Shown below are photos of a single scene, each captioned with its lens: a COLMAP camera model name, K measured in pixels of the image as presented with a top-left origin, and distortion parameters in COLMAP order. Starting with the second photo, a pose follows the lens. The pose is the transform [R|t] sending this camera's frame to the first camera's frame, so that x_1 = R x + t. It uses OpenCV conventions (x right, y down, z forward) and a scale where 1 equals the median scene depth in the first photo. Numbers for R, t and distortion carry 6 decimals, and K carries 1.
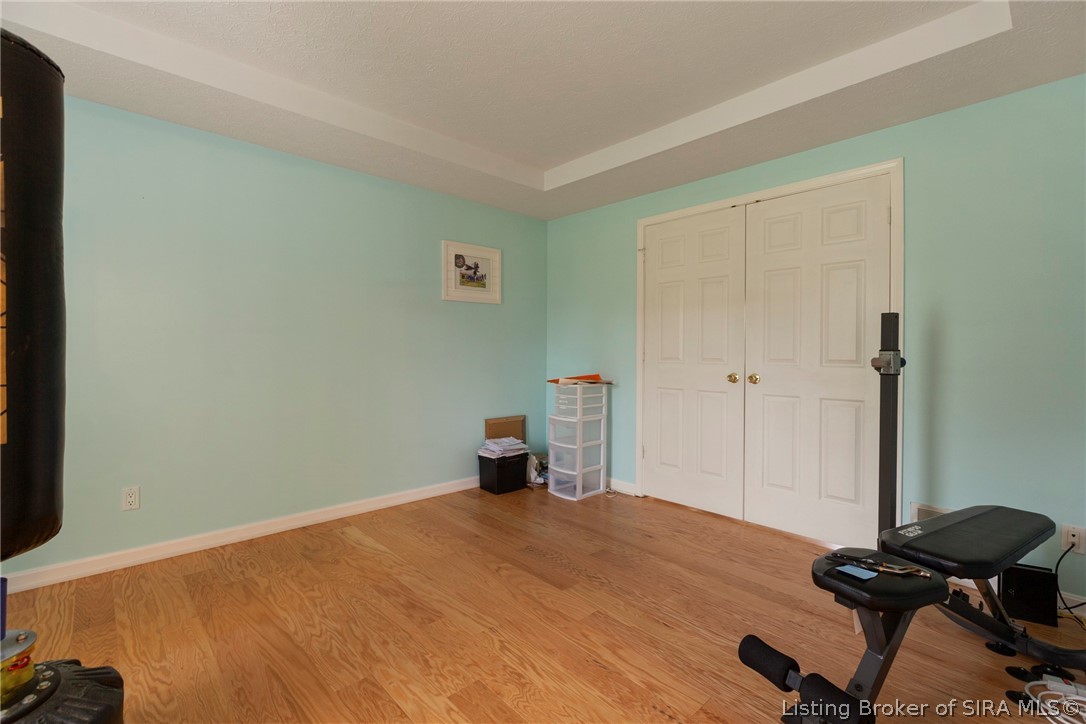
lens RADIAL K [[483.1, 0, 545.3], [0, 483.1, 358.0], [0, 0, 1]] dist [0.001651, 0.000457]
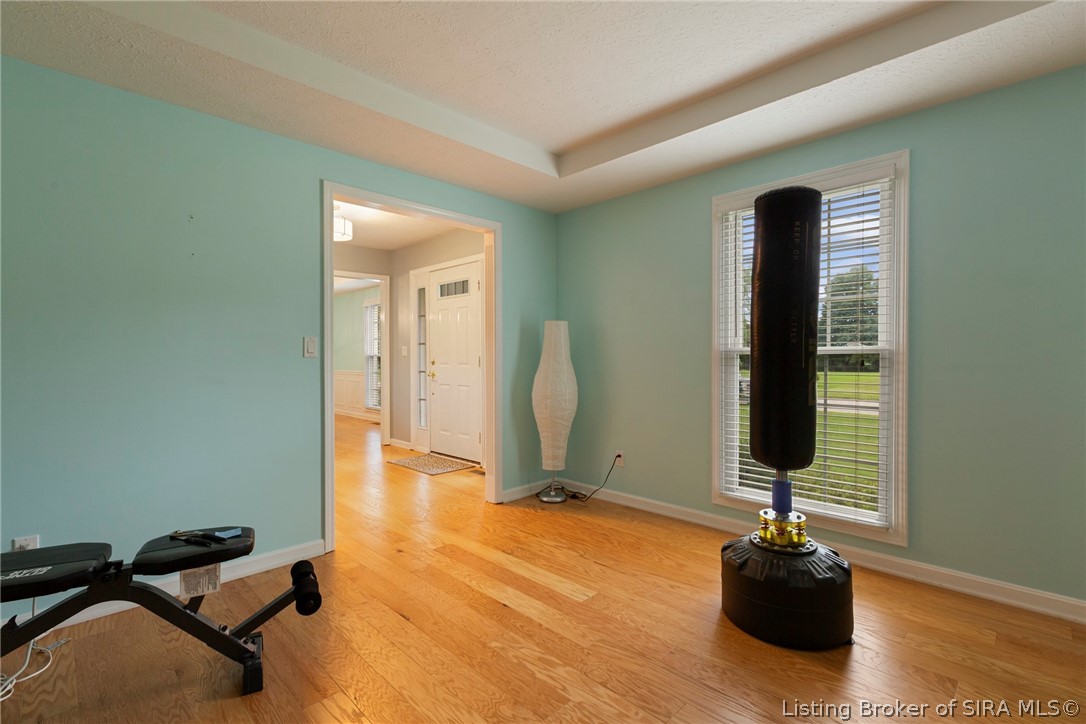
lens RADIAL K [[483.1, 0, 541.8], [0, 483.1, 361.0], [0, 0, 1]] dist [0.001651, 0.000457]
pose [[-0.999906, 0.000344, -0.013708, -0.129047], [0.000138, 0.999887, 0.015046, -0.020423], [0.013711, 0.015043, -0.999793, 1.999788]]
